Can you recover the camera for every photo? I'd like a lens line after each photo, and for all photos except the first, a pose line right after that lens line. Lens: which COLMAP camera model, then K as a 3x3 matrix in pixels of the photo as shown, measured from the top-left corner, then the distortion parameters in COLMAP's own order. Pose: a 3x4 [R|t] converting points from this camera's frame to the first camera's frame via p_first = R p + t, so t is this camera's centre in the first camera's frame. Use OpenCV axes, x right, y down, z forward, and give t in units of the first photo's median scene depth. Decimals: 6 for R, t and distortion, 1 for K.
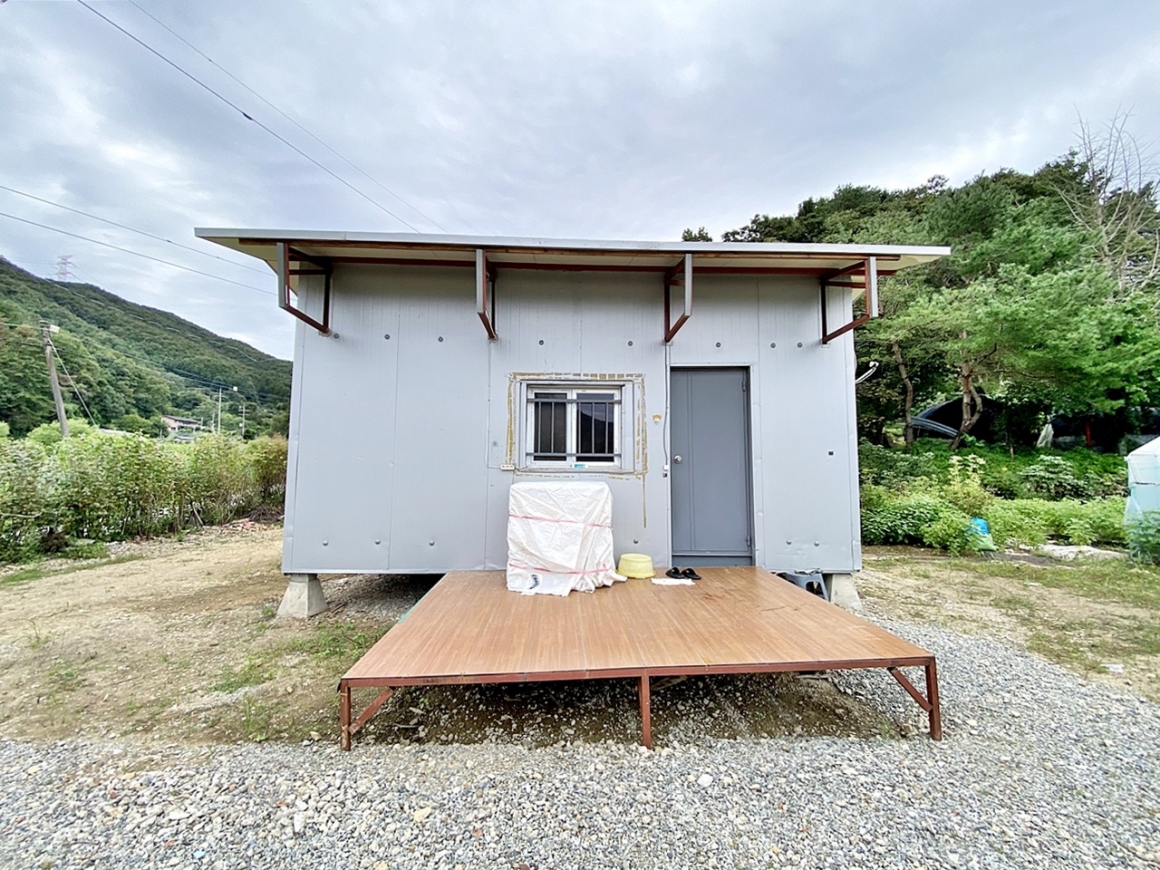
lens RADIAL K [[475.5, 0, 554.4], [0, 475.5, 430.4], [0, 0, 1]] dist [0.001969, -0.010080]
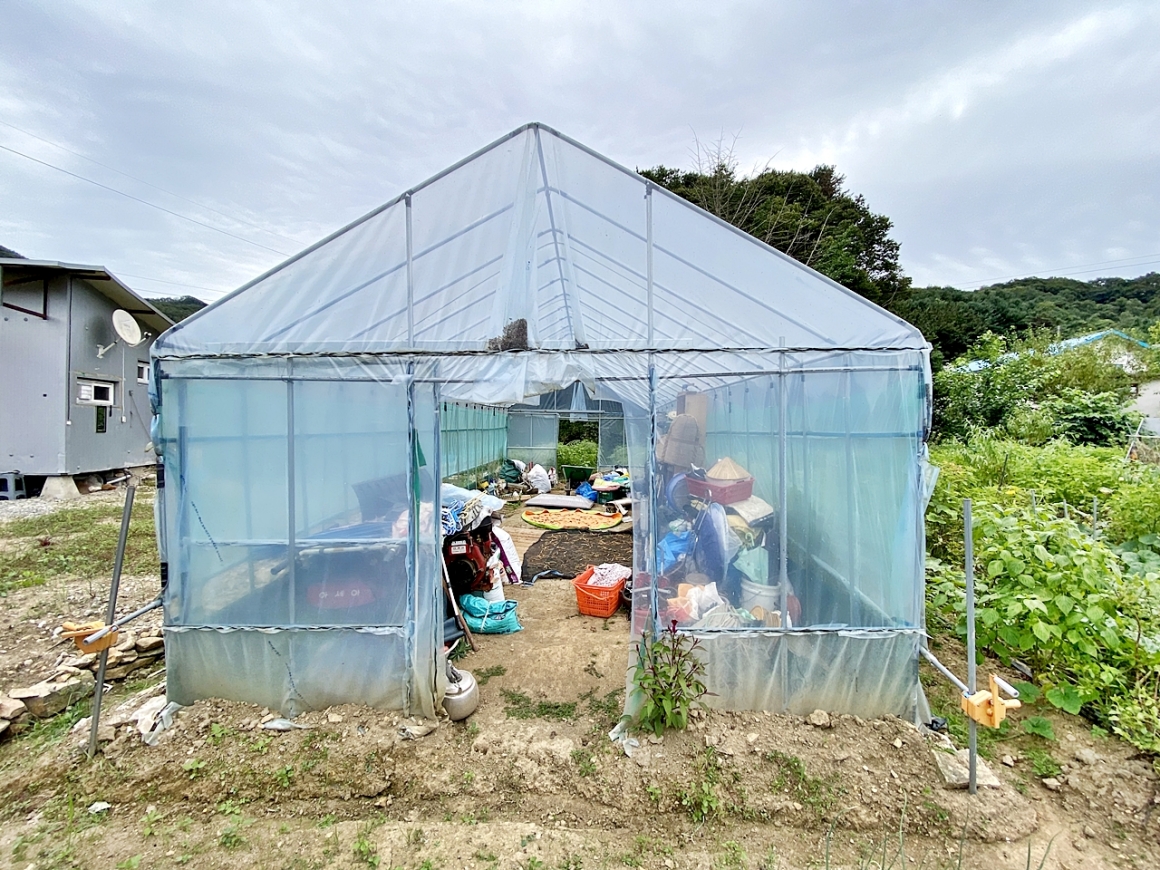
lens RADIAL K [[460.0, 0, 581.1], [0, 460.0, 422.8], [0, 0, 1]] dist [0.000016, -0.009959]
pose [[0.974678, 0.007259, 0.223497, 1.836953], [-0.024253, 0.997008, 0.073389, -0.009528], [-0.222296, -0.076951, 0.971938, -0.709188]]
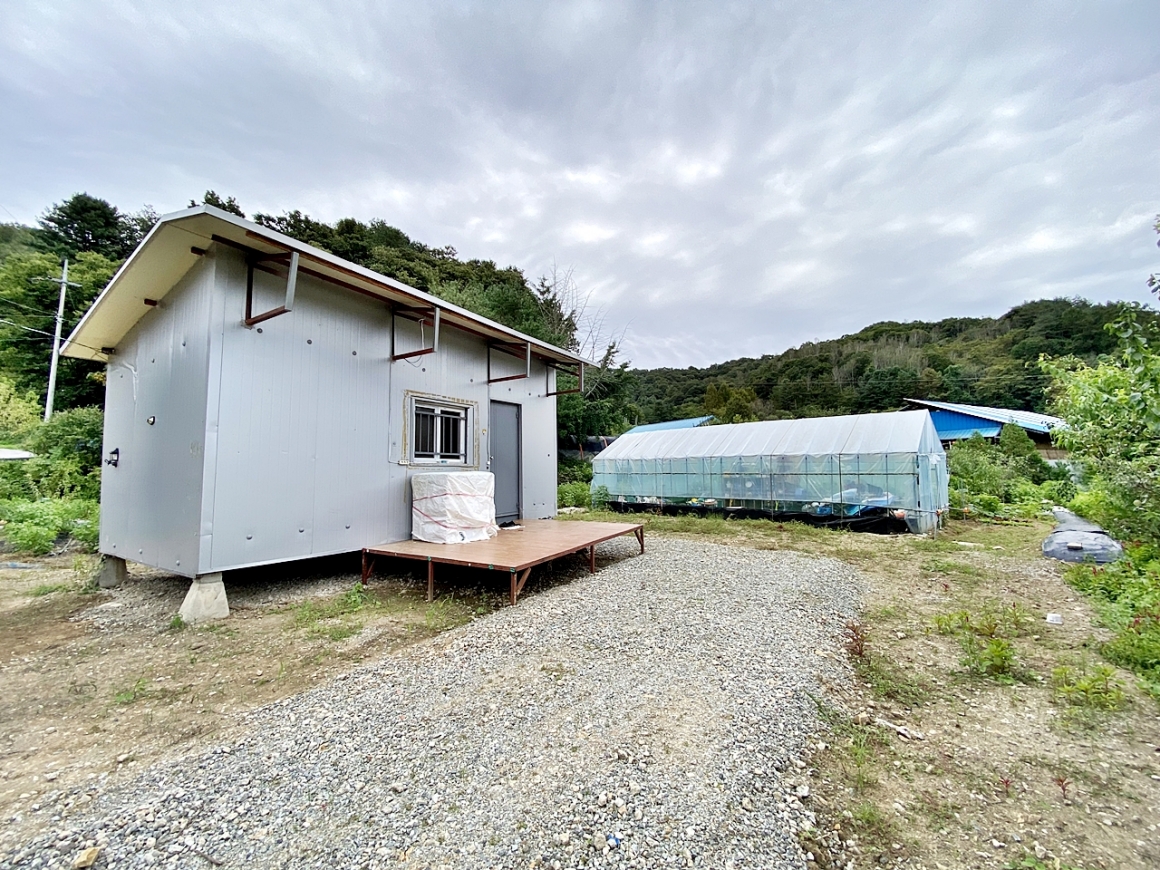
lens RADIAL K [[475.2, 0, 580.0], [0, 475.2, 435.0], [0, 0, 1]] dist [0.000876, -0.014293]
pose [[0.531865, 0.053674, 0.845126, -0.917792], [-0.050107, 0.998235, -0.031864, 0.020202], [-0.845345, -0.025399, 0.533616, -0.101748]]
